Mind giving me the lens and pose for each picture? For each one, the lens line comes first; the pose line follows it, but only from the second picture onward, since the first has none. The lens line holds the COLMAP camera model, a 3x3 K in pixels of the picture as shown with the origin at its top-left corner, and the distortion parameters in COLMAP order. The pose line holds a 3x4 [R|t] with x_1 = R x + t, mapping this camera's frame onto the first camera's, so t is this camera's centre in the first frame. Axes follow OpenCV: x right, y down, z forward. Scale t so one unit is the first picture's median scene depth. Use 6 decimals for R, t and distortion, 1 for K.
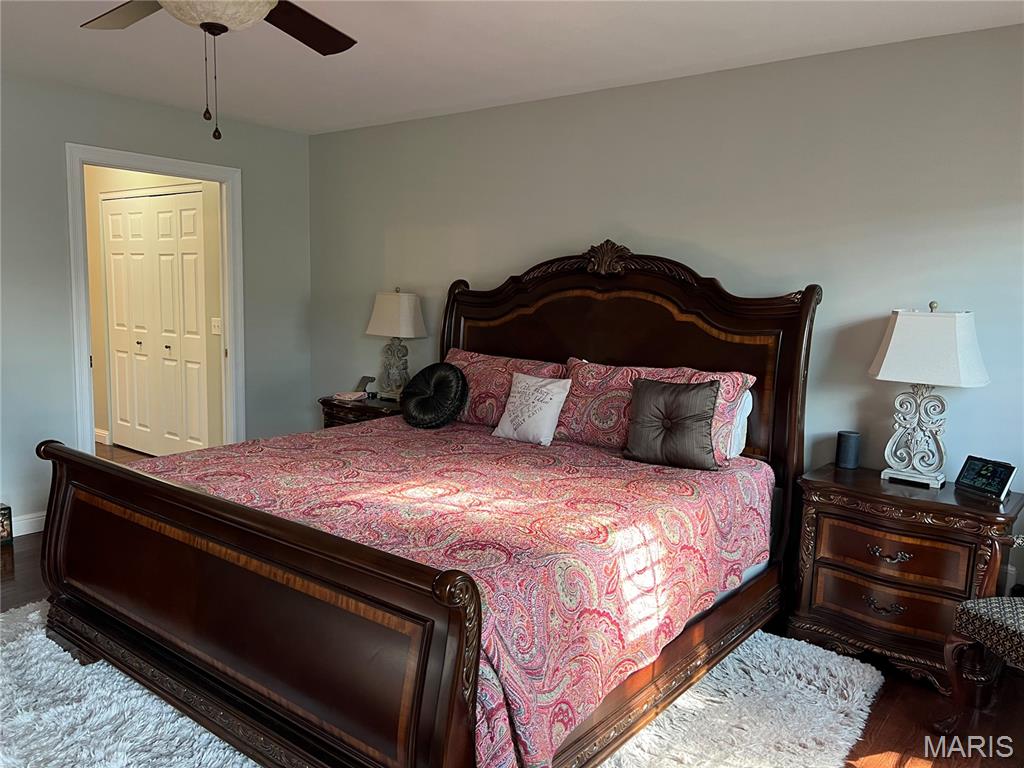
lens RADIAL K [[771.3, 0, 515.4], [0, 771.3, 384.8], [0, 0, 1]] dist [0.063149, -0.070801]
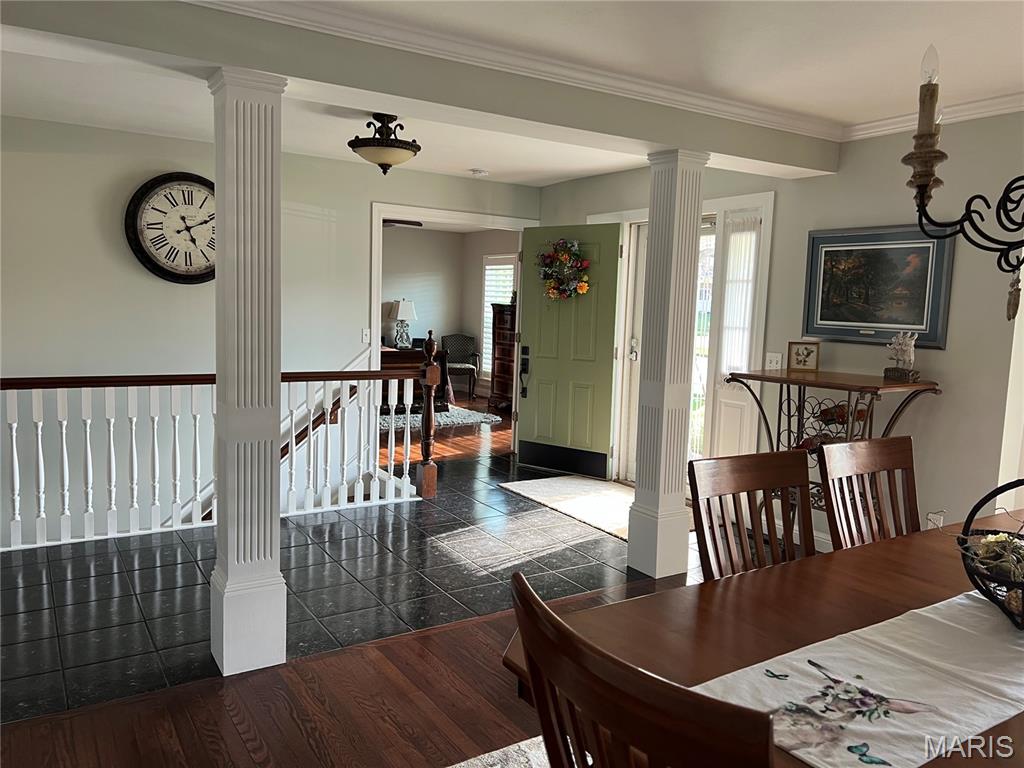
lens RADIAL K [[771.3, 0, 505.3], [0, 771.3, 389.3], [0, 0, 1]] dist [0.063149, -0.070801]
pose [[0.335580, -0.117570, 0.934646, -2.463832], [0.094661, 0.991368, 0.090717, 0.031478], [-0.937243, 0.058032, 0.343813, -0.629513]]
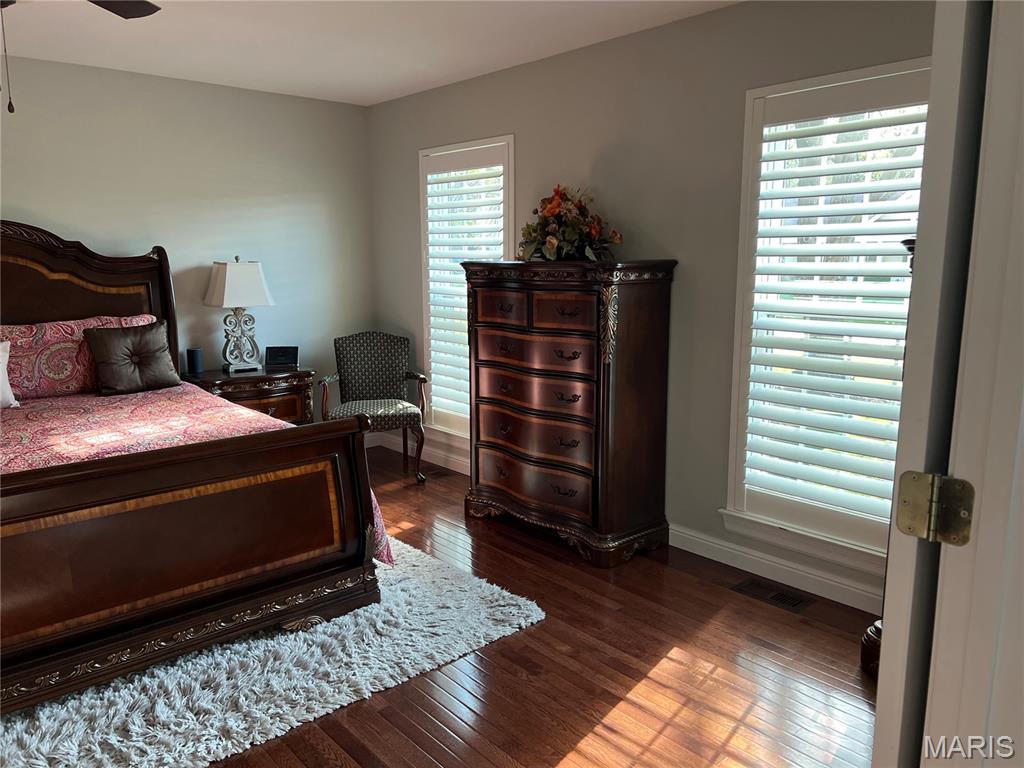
lens RADIAL K [[771.3, 0, 502.9], [0, 771.3, 386.2], [0, 0, 1]] dist [0.063149, -0.070801]
pose [[0.179385, -0.194383, 0.964384, -0.825932], [0.130738, 0.976301, 0.172467, -0.042359], [-0.975053, 0.095144, 0.200547, 0.145986]]
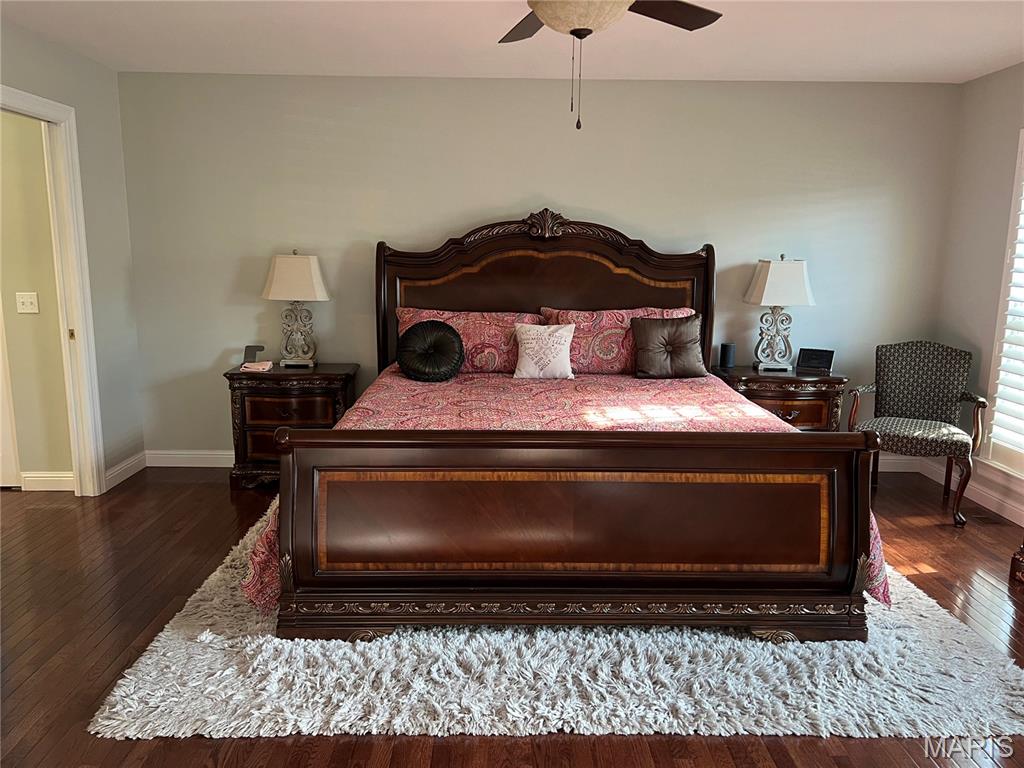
lens RADIAL K [[771.3, 0, 499.2], [0, 771.3, 389.0], [0, 0, 1]] dist [0.063149, -0.070801]
pose [[0.776609, -0.129982, 0.616427, -0.793376], [0.089089, 0.991310, 0.096791, -0.033771], [-0.623651, -0.020252, 0.781440, 0.100939]]
